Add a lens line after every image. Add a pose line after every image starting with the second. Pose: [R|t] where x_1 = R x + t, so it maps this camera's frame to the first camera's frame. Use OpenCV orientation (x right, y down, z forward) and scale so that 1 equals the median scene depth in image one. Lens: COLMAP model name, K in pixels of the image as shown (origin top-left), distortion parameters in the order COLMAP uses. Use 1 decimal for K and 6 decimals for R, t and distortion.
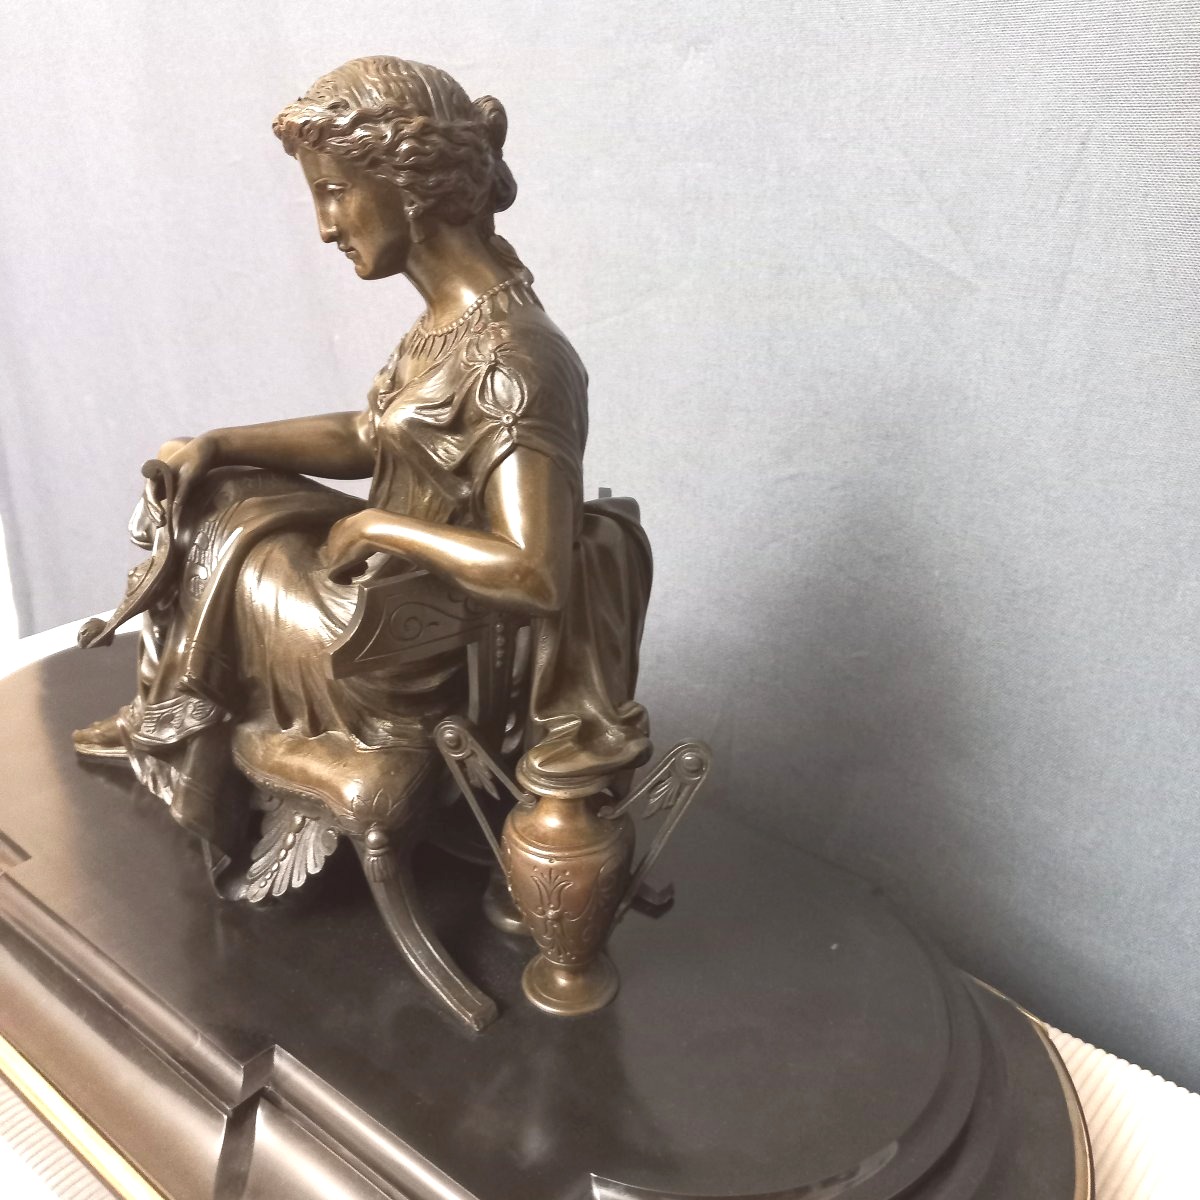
lens RADIAL K [[1156.3, 0, 596.5], [0, 1156.3, 601.5], [0, 0, 1]] dist [0.109270, -0.203136]
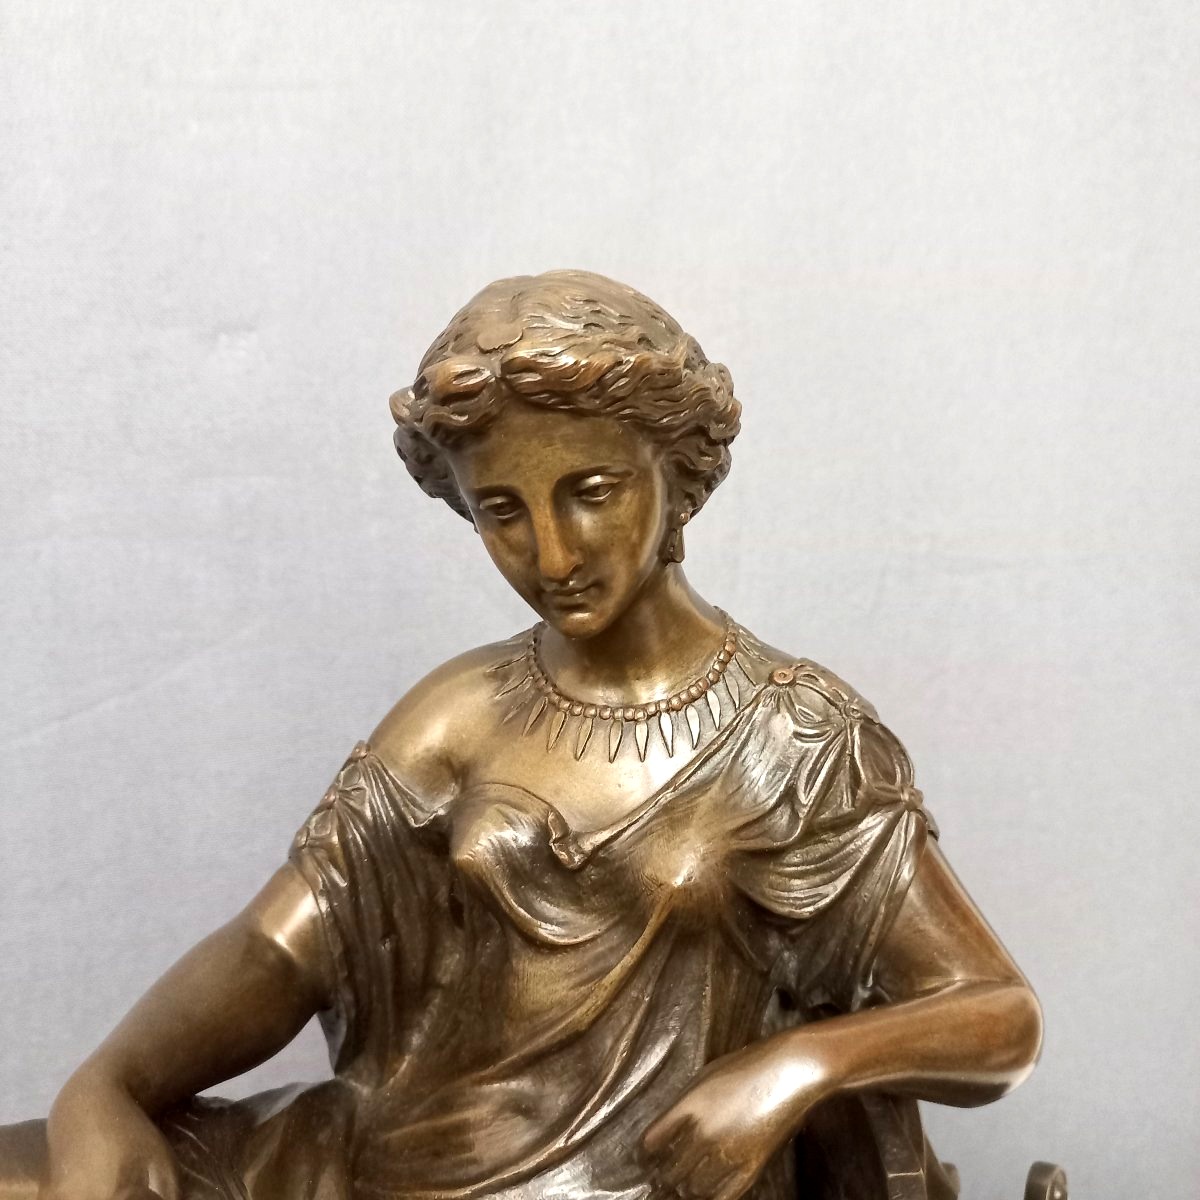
lens RADIAL K [[1170.9, 0, 600.0], [0, 1170.9, 600.0], [0, 0, 1]] dist [0.094746, -0.213866]
pose [[0.565476, -0.117094, 0.816410, -0.477821], [0.339474, 0.935177, -0.101003, -0.173608], [-0.751661, 0.334265, 0.568571, 0.498812]]
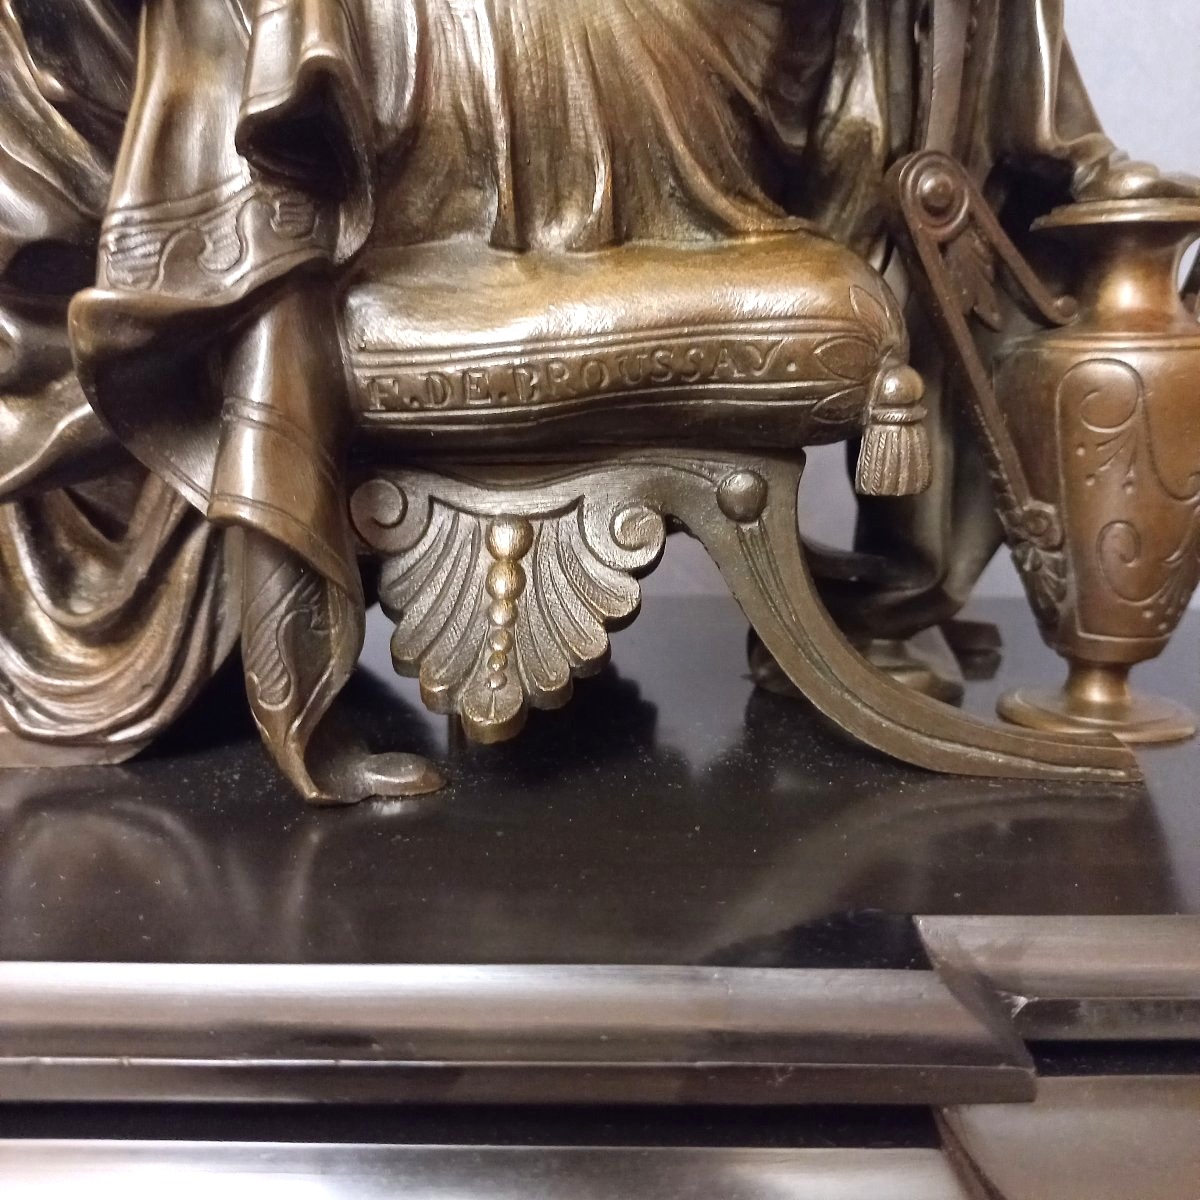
lens RADIAL K [[1170.9, 0, 600.0], [0, 1170.9, 600.0], [0, 0, 1]] dist [0.094746, -0.213866]
pose [[0.774376, -0.127352, 0.619777, -0.428255], [0.258385, 0.957786, -0.126030, 0.235894], [-0.577563, 0.257736, 0.774592, 0.580434]]
